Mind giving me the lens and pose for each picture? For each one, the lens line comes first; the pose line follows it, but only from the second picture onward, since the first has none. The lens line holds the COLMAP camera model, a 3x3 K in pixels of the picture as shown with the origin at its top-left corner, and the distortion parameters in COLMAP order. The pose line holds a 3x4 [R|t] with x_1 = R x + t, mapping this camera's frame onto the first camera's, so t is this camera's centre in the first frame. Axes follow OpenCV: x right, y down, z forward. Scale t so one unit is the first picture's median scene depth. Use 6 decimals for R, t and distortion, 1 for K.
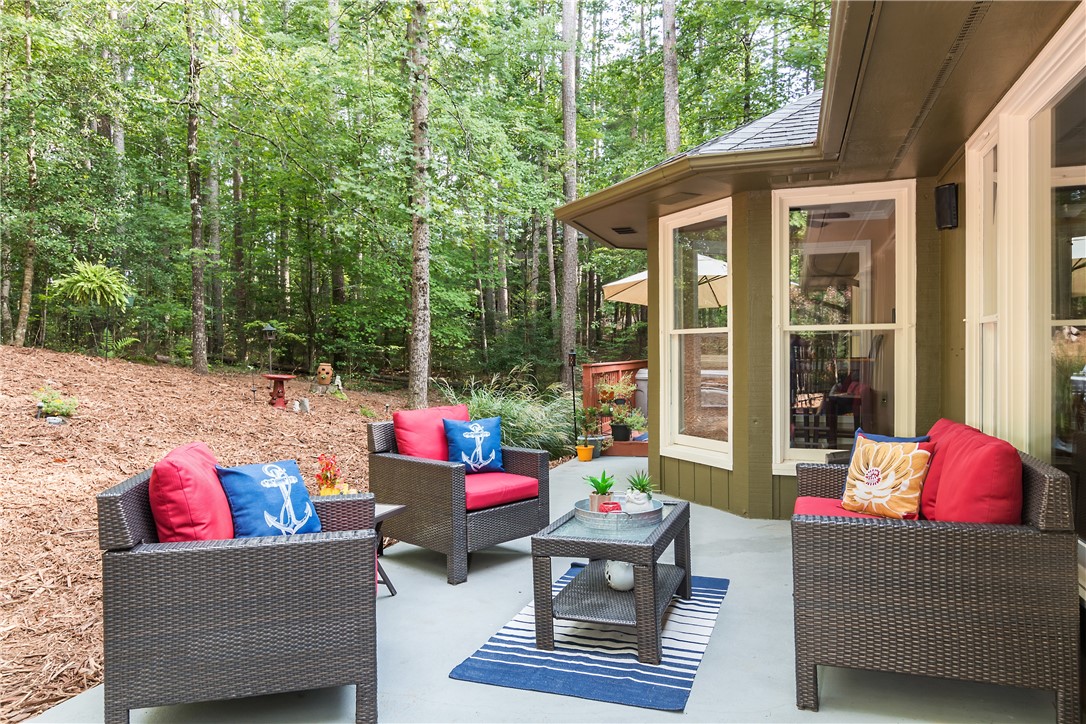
lens RADIAL K [[722.5, 0, 543.0], [0, 722.5, 362.0], [0, 0, 1]] dist [0.005167, 0.001464]
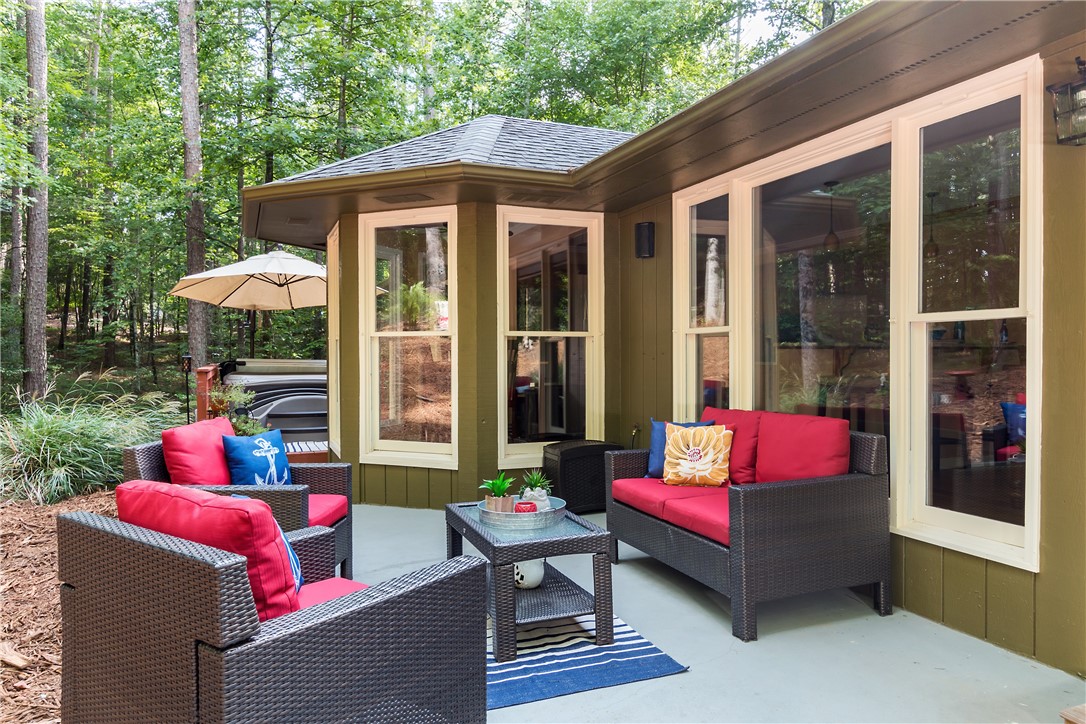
lens RADIAL K [[736.8, 0, 543.0], [0, 736.8, 362.0], [0, 0, 1]] dist [-0.002861, 0.000504]
pose [[0.752770, 0.001289, 0.658283, -0.581867], [0.004231, 0.999968, -0.006796, 0.006270], [-0.658271, 0.007902, 0.752740, 0.218122]]
